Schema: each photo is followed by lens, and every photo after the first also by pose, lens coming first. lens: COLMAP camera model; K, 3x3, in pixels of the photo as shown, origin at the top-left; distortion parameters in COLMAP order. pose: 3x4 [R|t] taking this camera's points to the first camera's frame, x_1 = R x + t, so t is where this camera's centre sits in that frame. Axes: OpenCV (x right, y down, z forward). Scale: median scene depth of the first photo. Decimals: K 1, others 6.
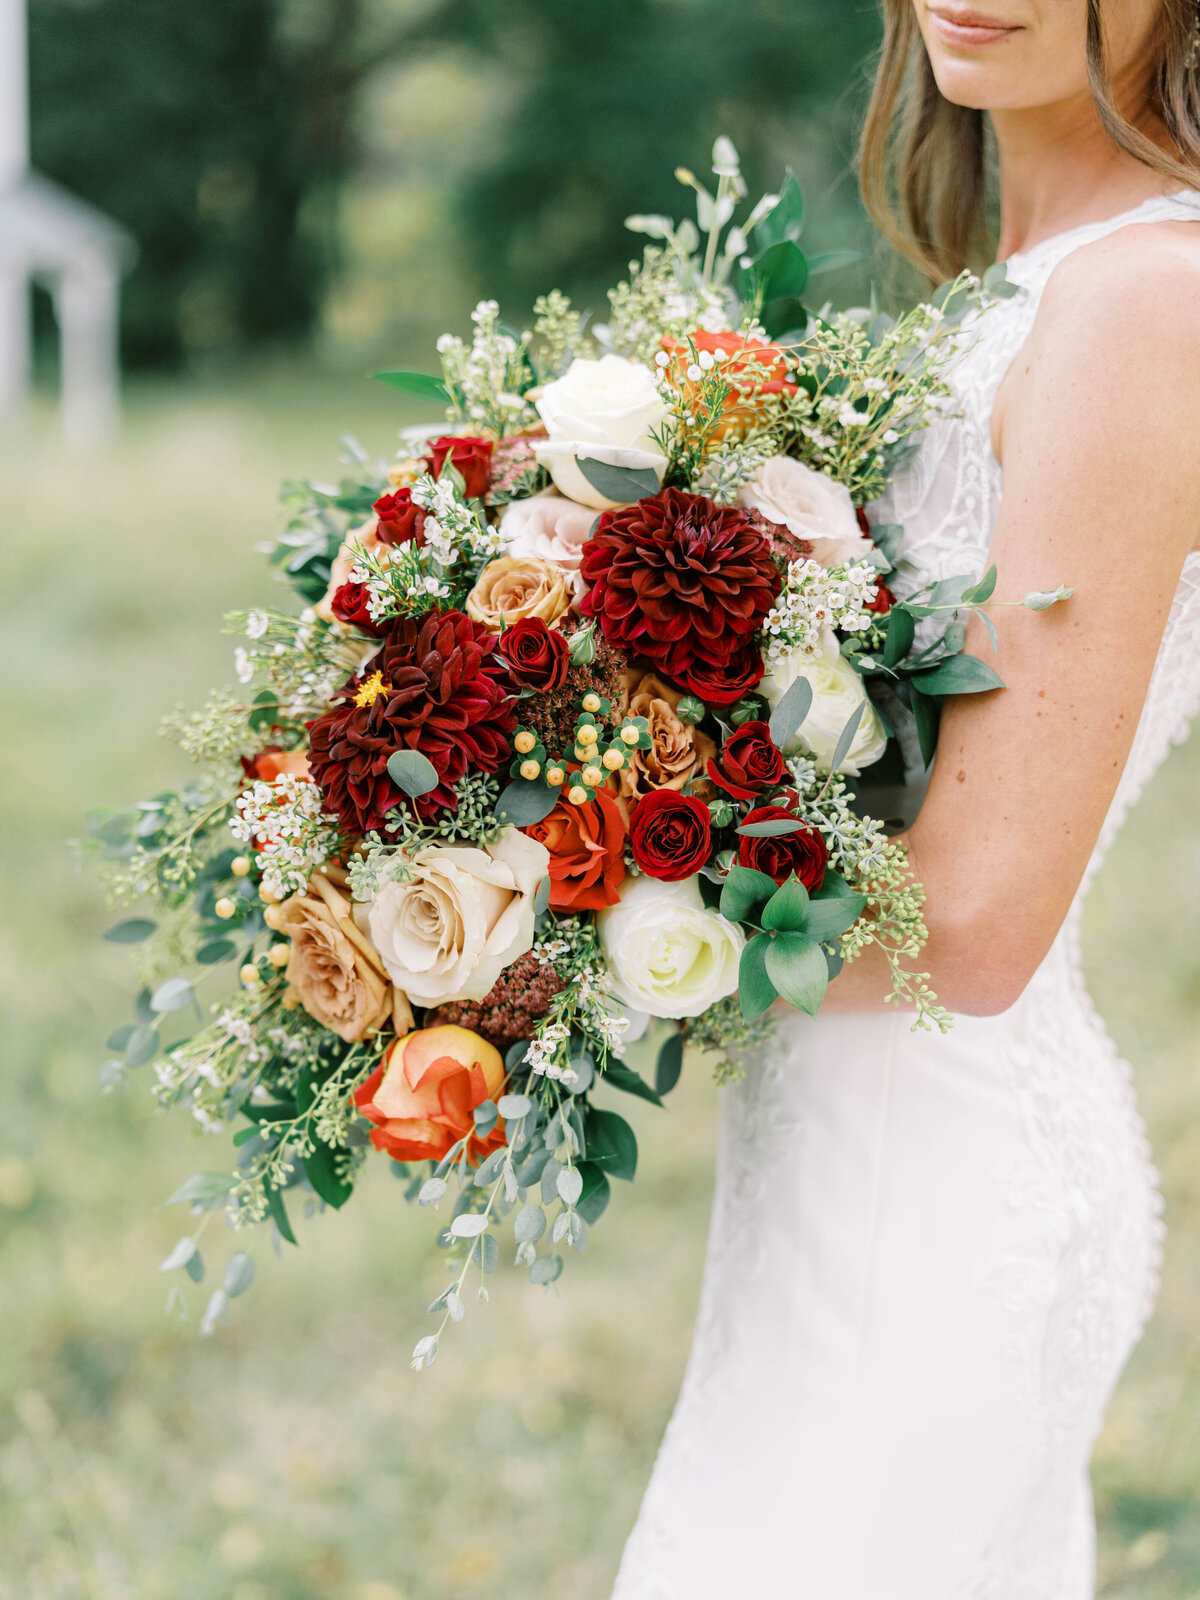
lens RADIAL K [[2369.1, 0, 596.8], [0, 2369.1, 835.5], [0, 0, 1]] dist [0.035357, -0.018141]
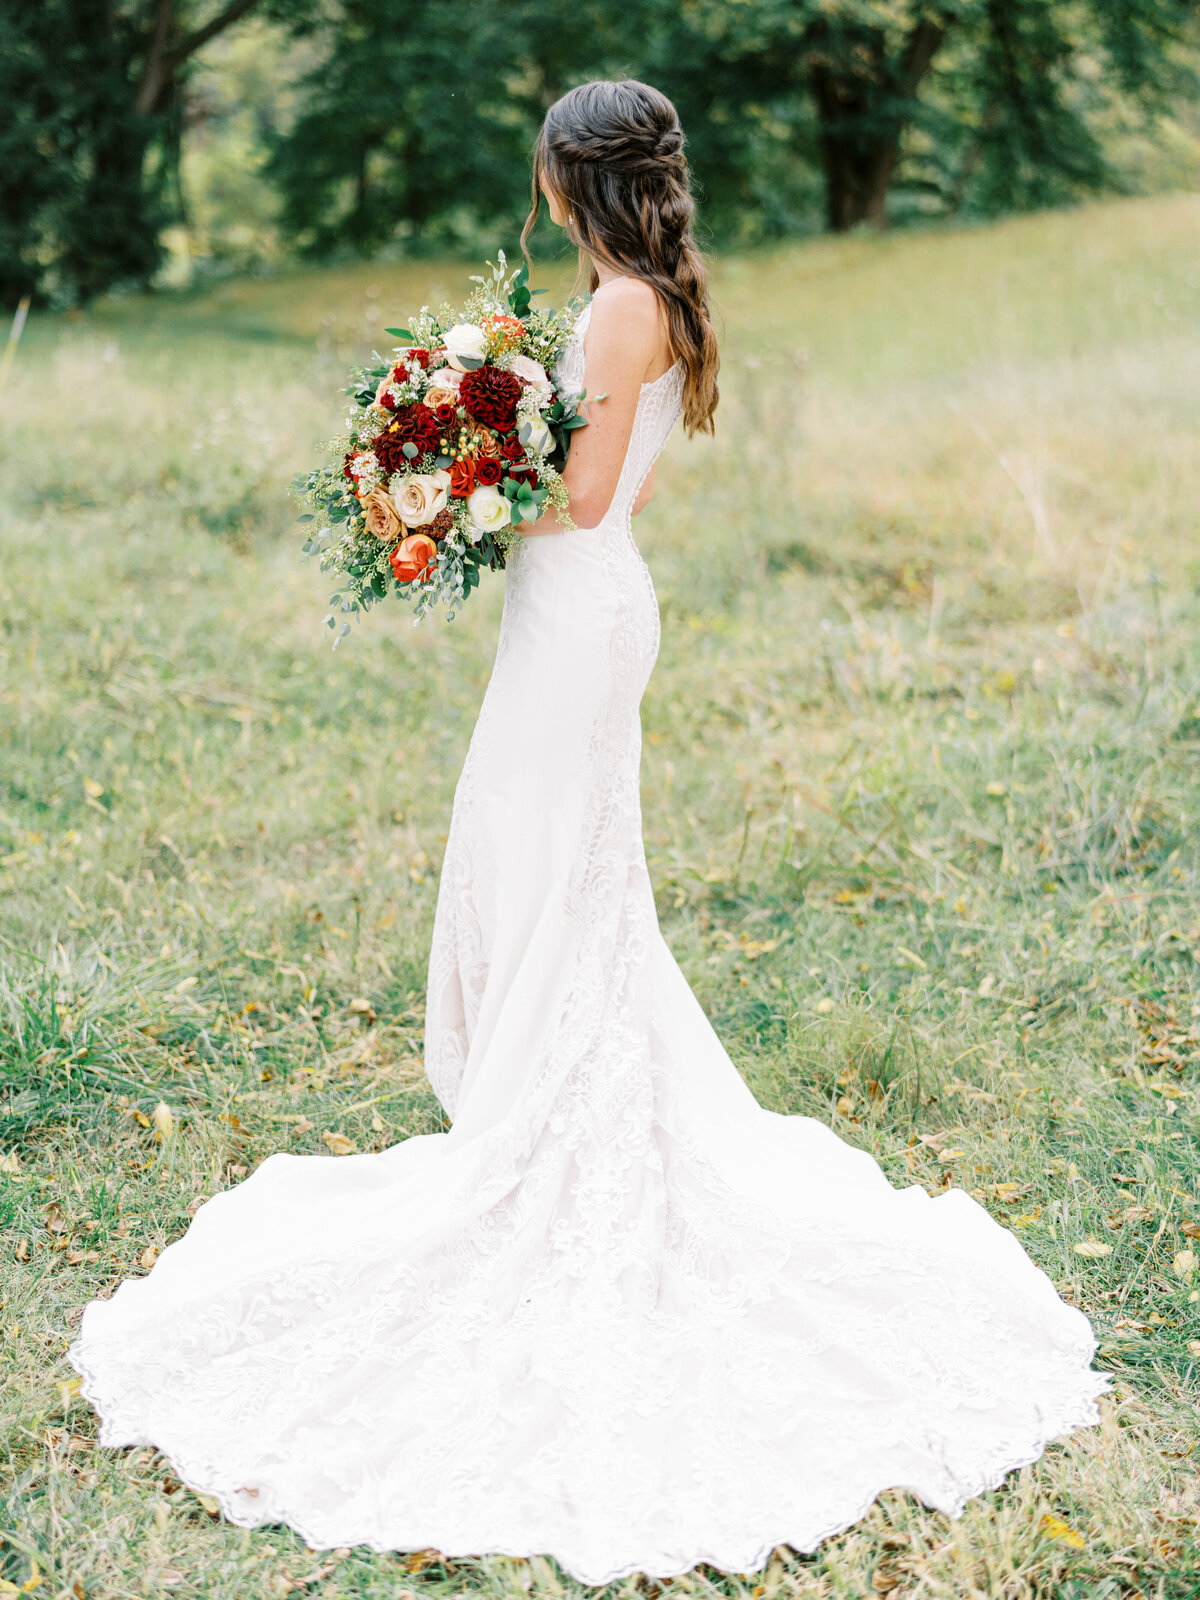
lens RADIAL K [[2528.6, 0, 572.9], [0, 2528.6, 795.8], [0, 0, 1]] dist [-0.022884, 0.166145]
pose [[0.996791, -0.013896, 0.078827, -0.130131], [0.014700, 0.999846, -0.009637, 0.469642], [-0.078681, 0.010765, 0.996842, -2.403513]]
